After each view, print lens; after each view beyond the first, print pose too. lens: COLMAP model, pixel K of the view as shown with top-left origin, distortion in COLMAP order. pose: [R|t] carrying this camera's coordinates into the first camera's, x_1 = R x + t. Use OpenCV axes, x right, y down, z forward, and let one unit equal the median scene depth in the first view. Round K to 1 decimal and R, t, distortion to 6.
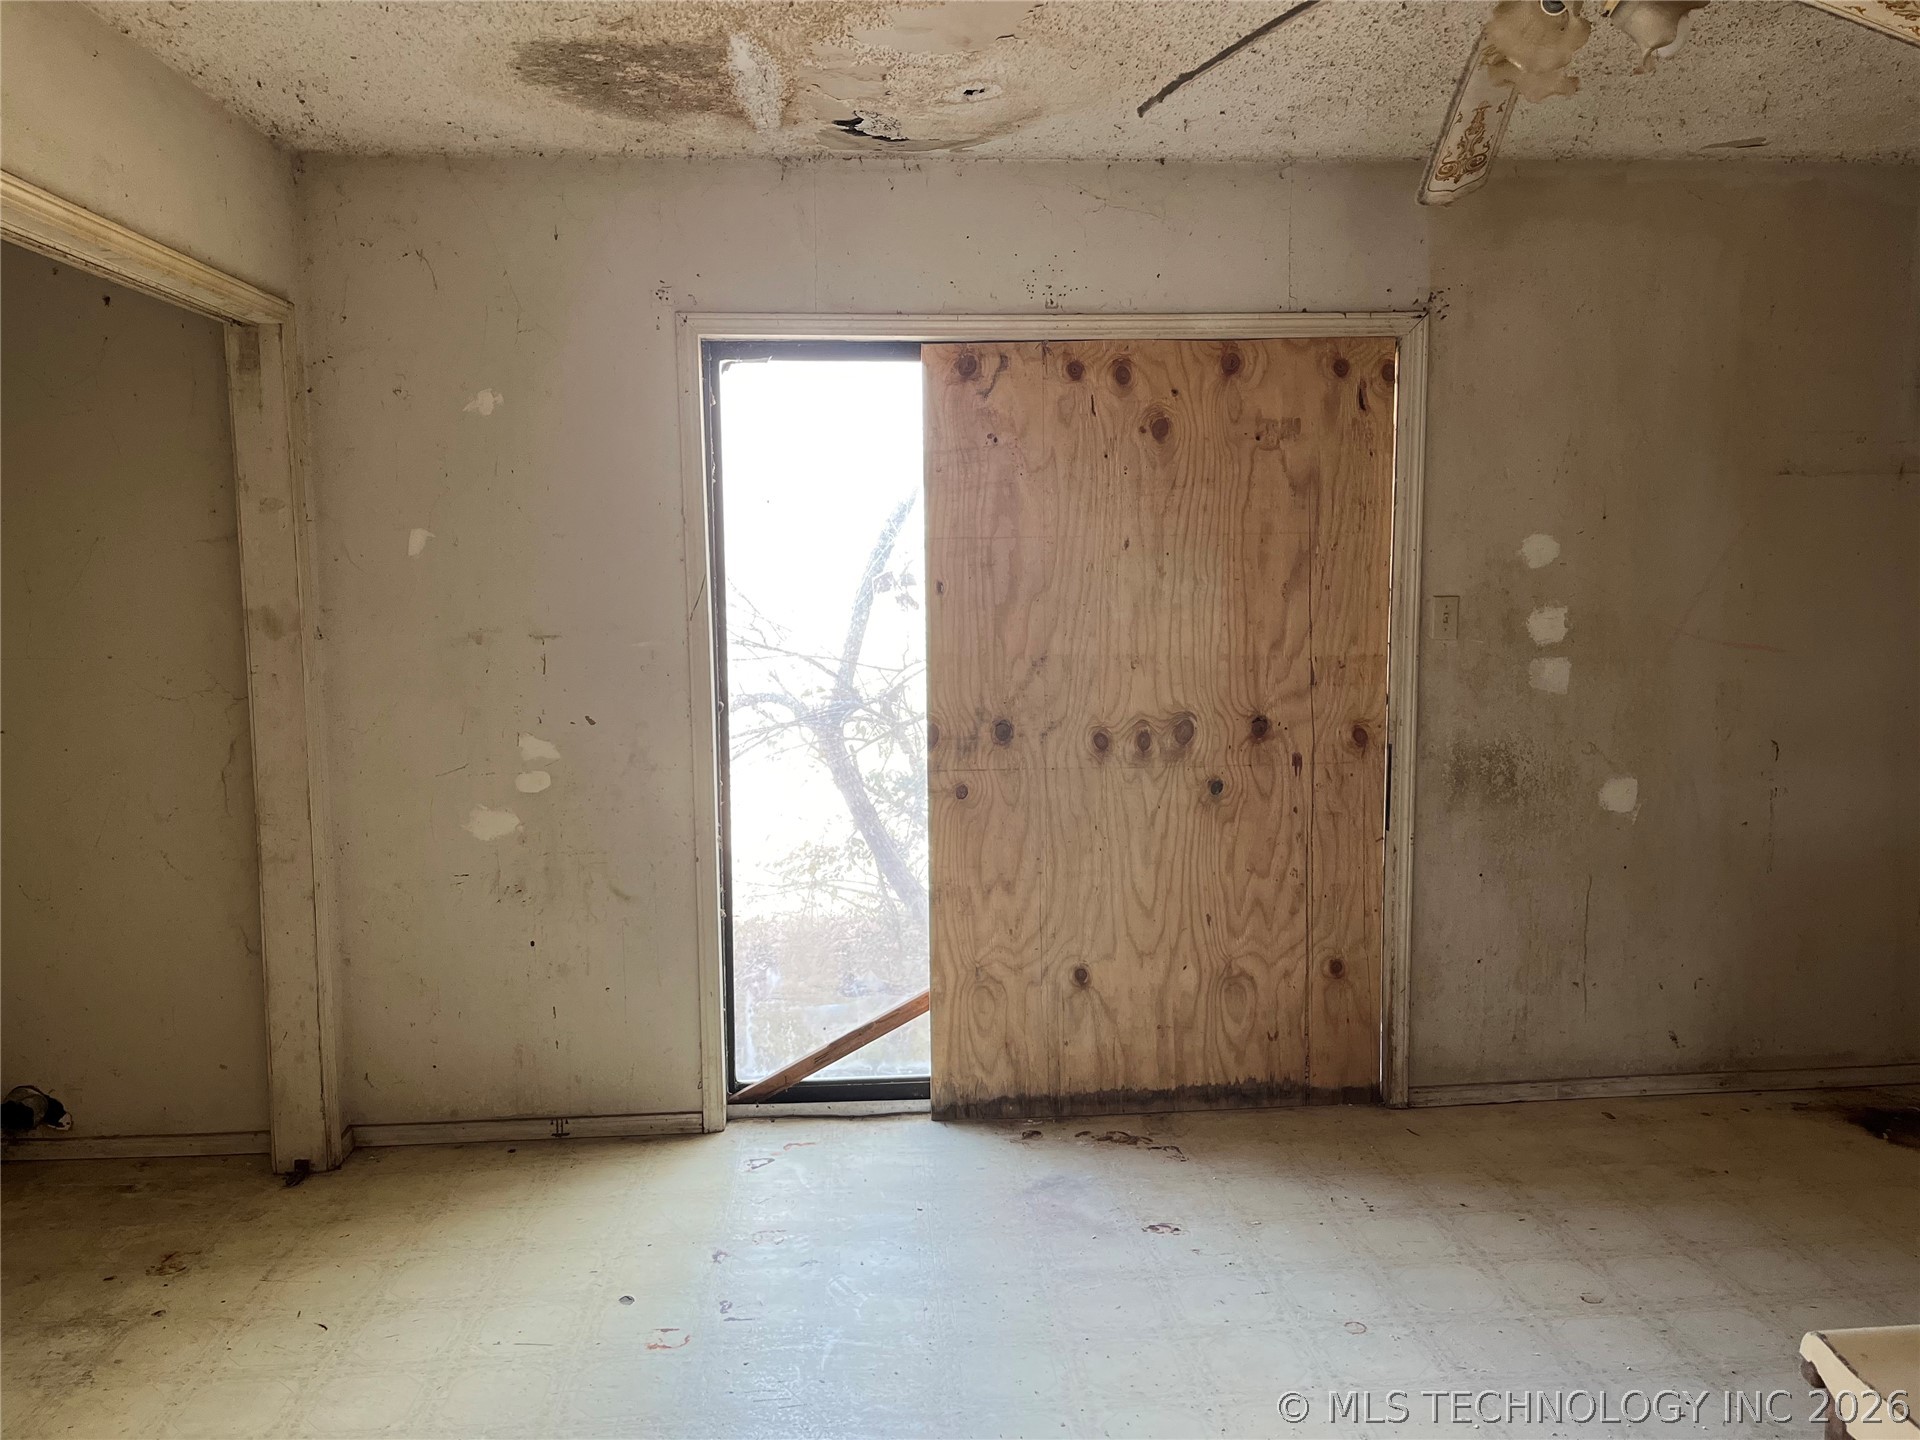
lens RADIAL K [[1451.5, 0, 963.2], [0, 1451.5, 710.3], [0, 0, 1]] dist [0.037373, -0.043205]
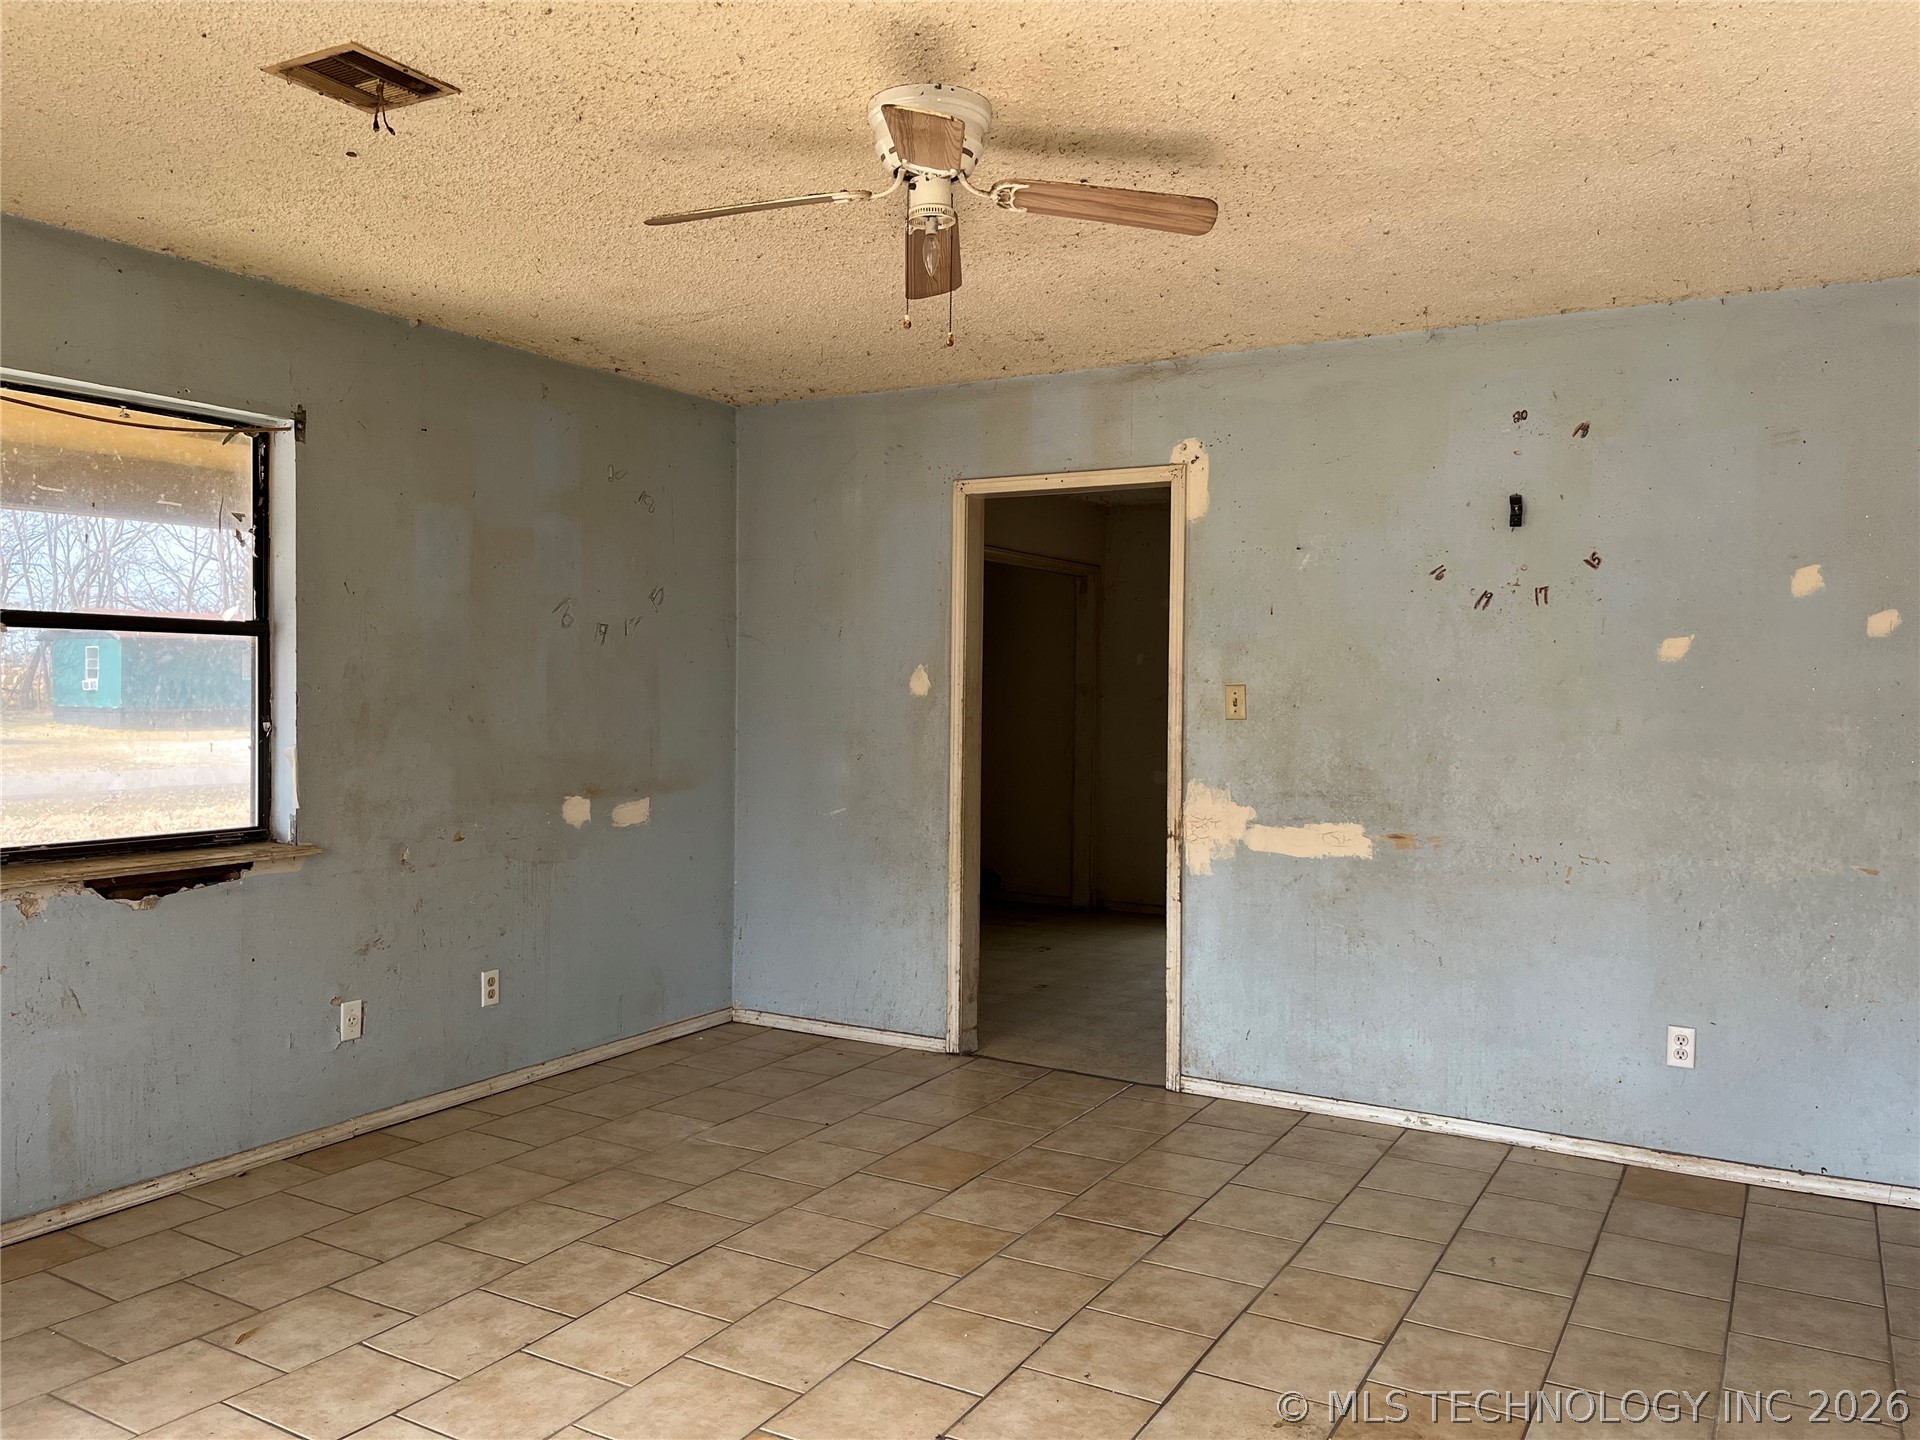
lens RADIAL K [[1451.5, 0, 972.6], [0, 1451.5, 715.4], [0, 0, 1]] dist [0.037373, -0.043205]
pose [[0.825655, 0.033063, -0.563206, 0.727094], [-0.076168, 0.995674, -0.053211, 0.122576], [0.559011, 0.086832, 0.824601, -1.092466]]
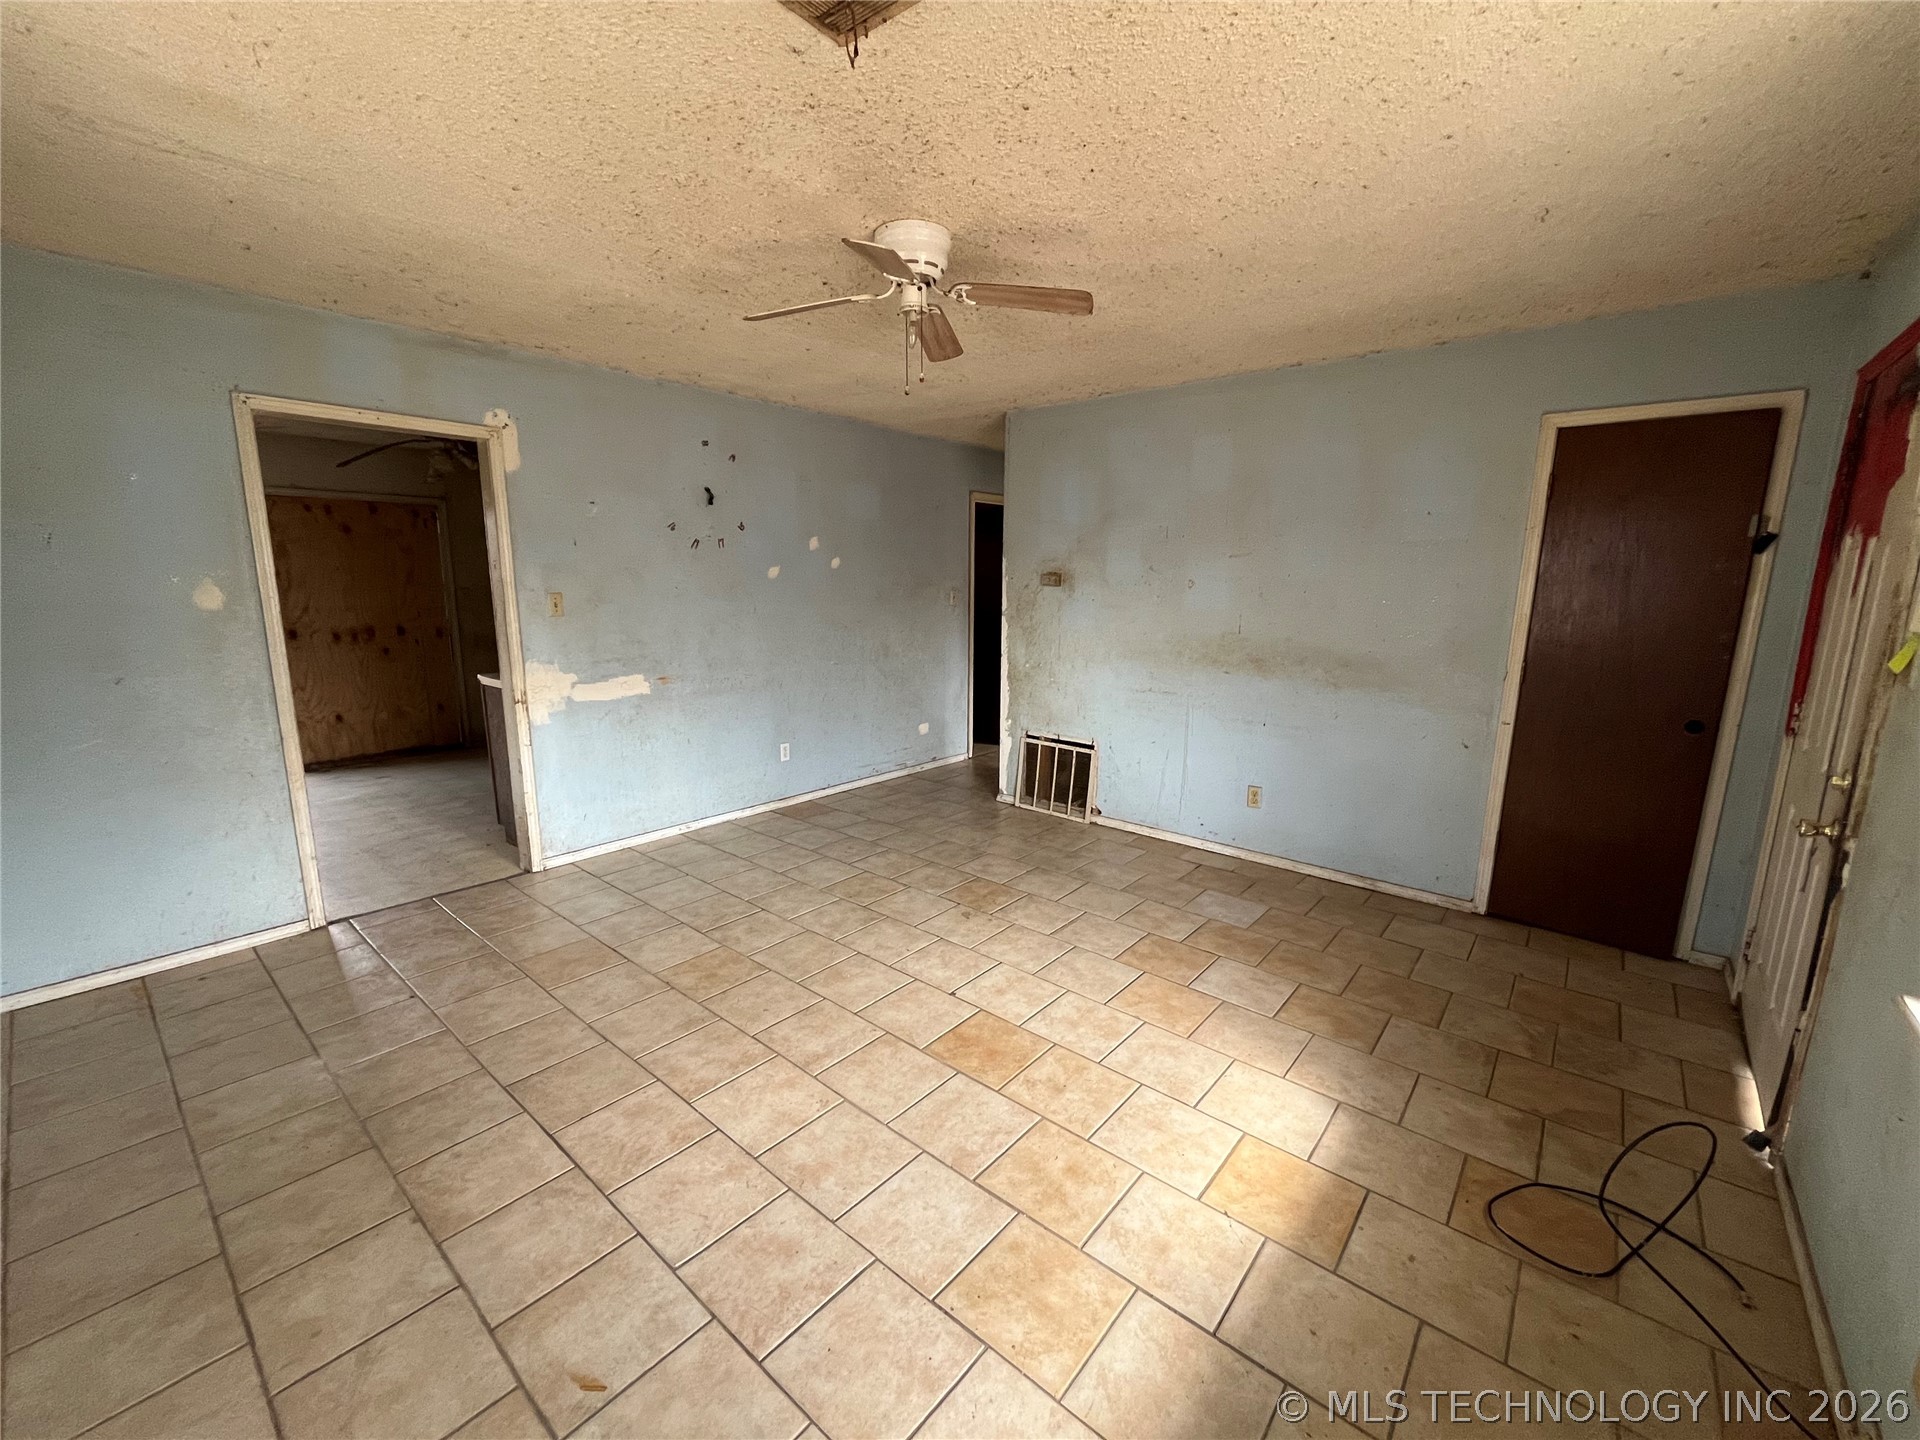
lens RADIAL K [[774.3, 0, 960.1], [0, 774.3, 726.1], [0, 0, 1]] dist [-0.003643, -0.000411]
pose [[0.702458, -0.115164, 0.702346, -0.136957], [0.055674, 0.992689, 0.107089, 0.104325], [-0.709545, -0.036123, 0.703734, -1.002048]]
